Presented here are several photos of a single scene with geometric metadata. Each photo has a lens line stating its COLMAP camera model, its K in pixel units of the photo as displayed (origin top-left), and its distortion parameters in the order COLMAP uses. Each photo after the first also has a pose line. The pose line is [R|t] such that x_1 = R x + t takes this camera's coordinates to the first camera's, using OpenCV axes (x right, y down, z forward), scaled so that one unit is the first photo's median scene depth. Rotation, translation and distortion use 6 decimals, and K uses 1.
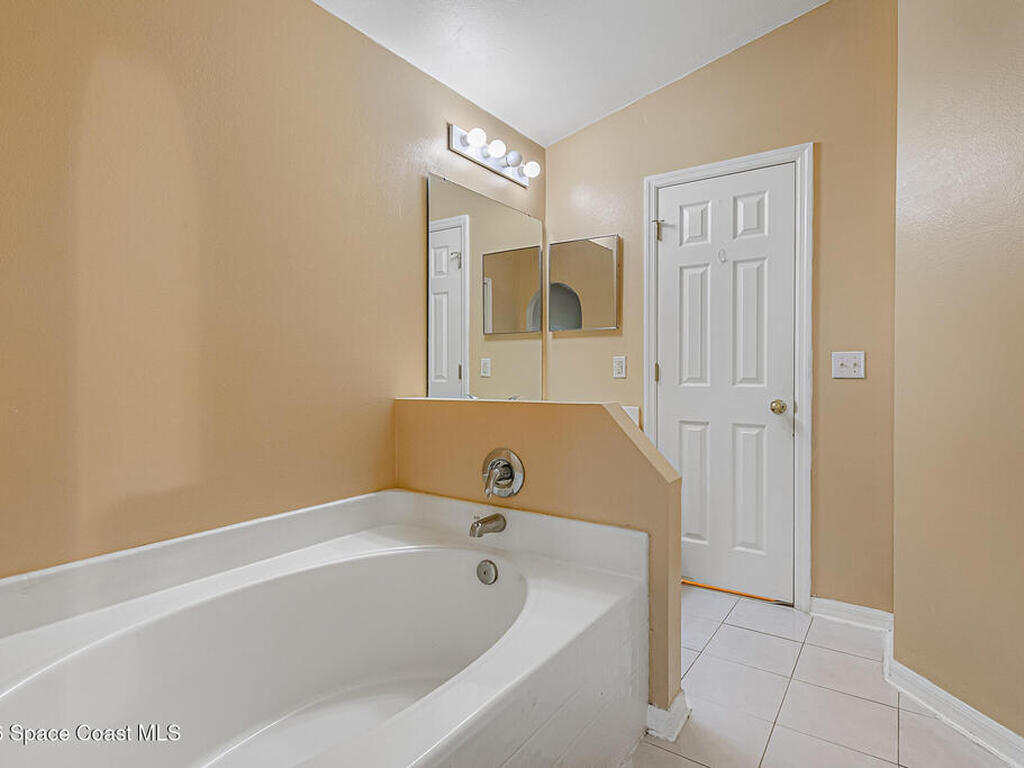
lens RADIAL K [[561.7, 0, 512.0], [0, 561.7, 384.0], [0, 0, 1]] dist [-0.001378, 0.000082]
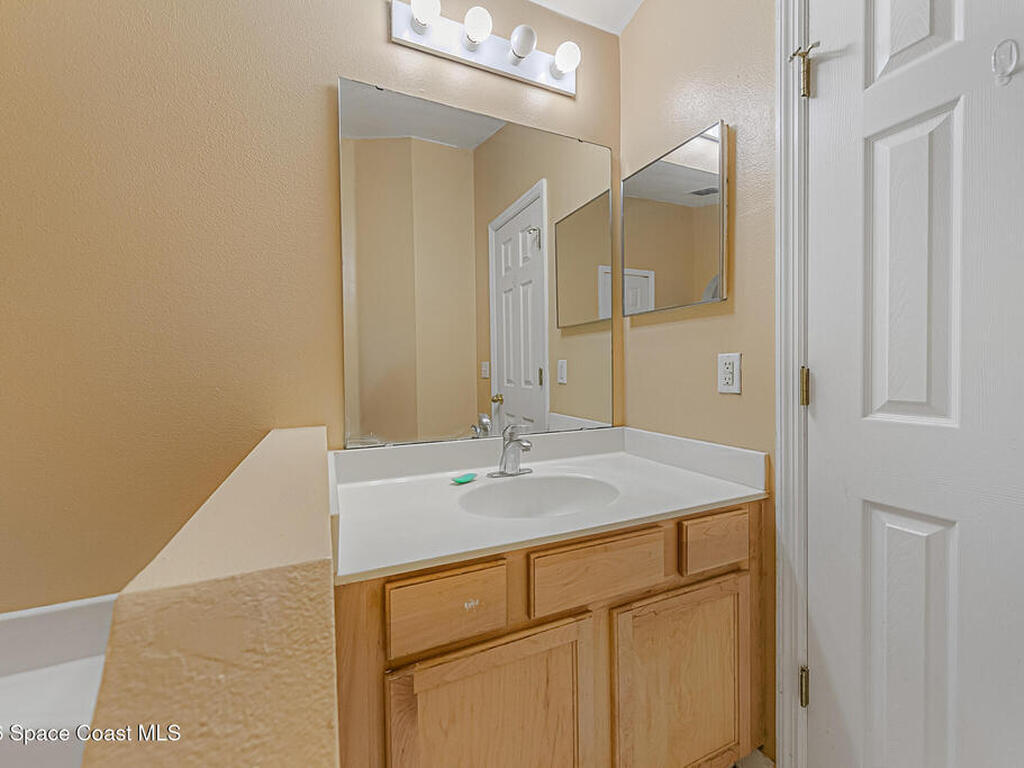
lens RADIAL K [[420.9, 0, 512.2], [0, 420.9, 378.7], [0, 0, 1]] dist [0.002153, -0.000046]
pose [[0.859804, 0.001394, -0.510623, 0.218352], [0.003360, 0.999959, 0.008388, -0.029055], [0.510614, -0.008928, 0.859764, 0.551323]]
